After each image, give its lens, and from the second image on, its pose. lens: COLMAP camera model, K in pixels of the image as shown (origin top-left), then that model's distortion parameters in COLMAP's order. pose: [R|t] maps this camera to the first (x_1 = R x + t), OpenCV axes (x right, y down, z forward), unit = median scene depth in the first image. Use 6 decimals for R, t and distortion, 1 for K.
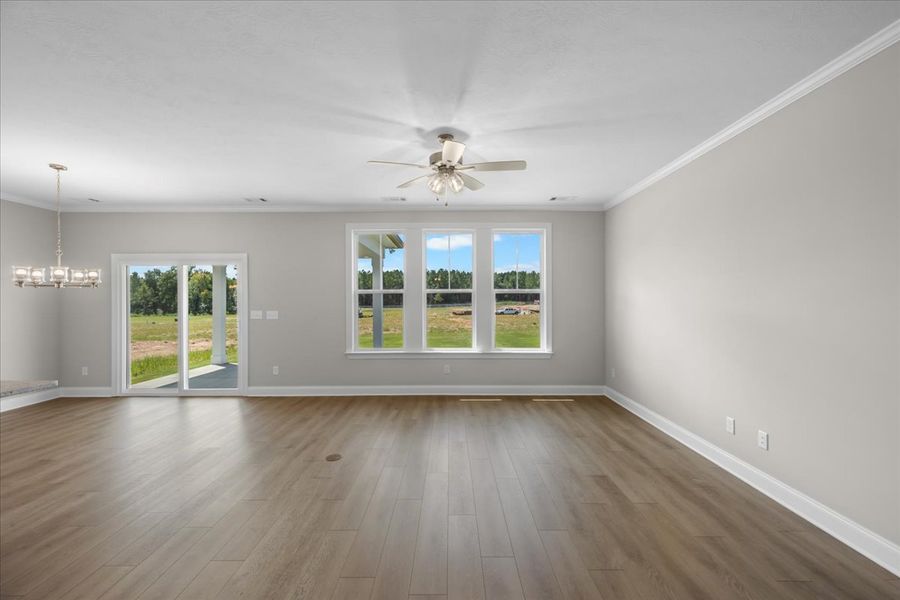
lens RADIAL K [[374.0, 0, 450.0], [0, 374.0, 300.0], [0, 0, 1]] dist [-0.000019, -0.000036]
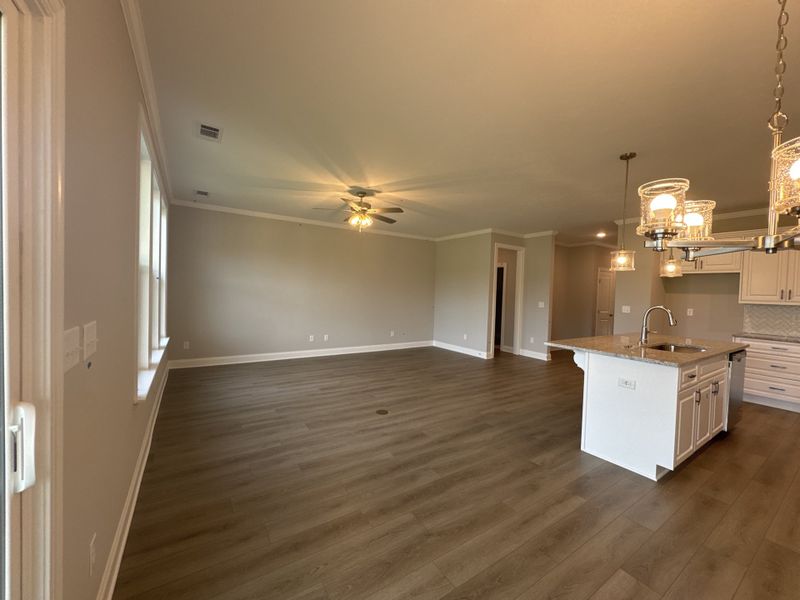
lens RADIAL K [[320.2, 0, 401.4], [0, 320.2, 298.6], [0, 0, 1]] dist [-0.001639, -0.000629]
pose [[-0.566651, -0.033647, 0.823271, -0.769240], [-0.032736, 0.999296, 0.018309, 0.003445], [-0.823307, -0.016576, -0.567354, 0.978149]]
